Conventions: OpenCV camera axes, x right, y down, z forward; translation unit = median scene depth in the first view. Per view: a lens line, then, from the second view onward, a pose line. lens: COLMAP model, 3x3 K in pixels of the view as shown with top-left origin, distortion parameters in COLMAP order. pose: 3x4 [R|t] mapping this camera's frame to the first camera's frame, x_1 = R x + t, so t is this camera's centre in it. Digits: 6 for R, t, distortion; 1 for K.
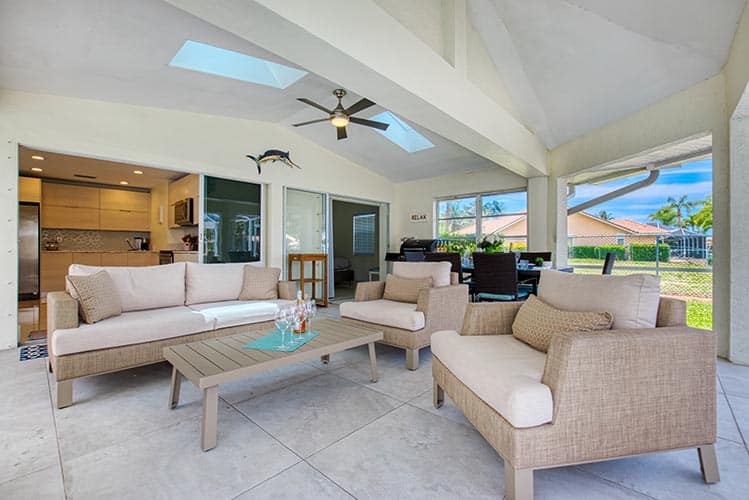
lens RADIAL K [[330.1, 0, 381.5], [0, 330.1, 249.0], [0, 0, 1]] dist [-0.019412, 0.003224]
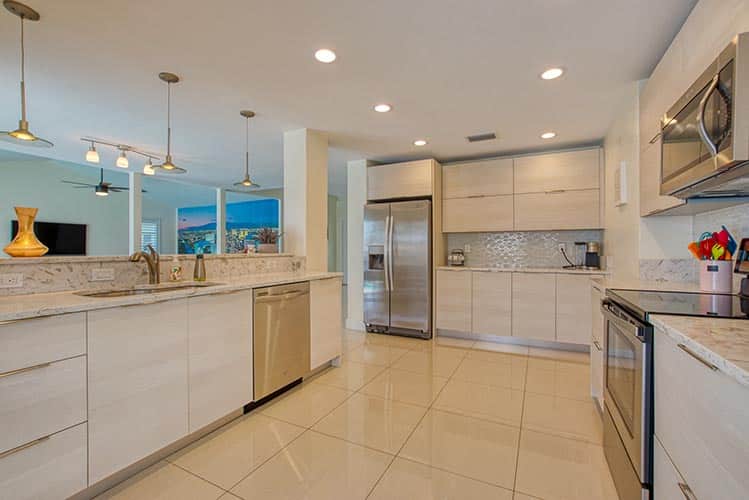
lens RADIAL K [[330.1, 0, 375.8], [0, 330.1, 249.0], [0, 0, 1]] dist [-0.019412, 0.003224]
pose [[0.275664, -0.004079, -0.961245, -0.355082], [0.006919, 0.999974, -0.002259, -0.025560], [0.961229, -0.006028, 0.275685, 0.569861]]
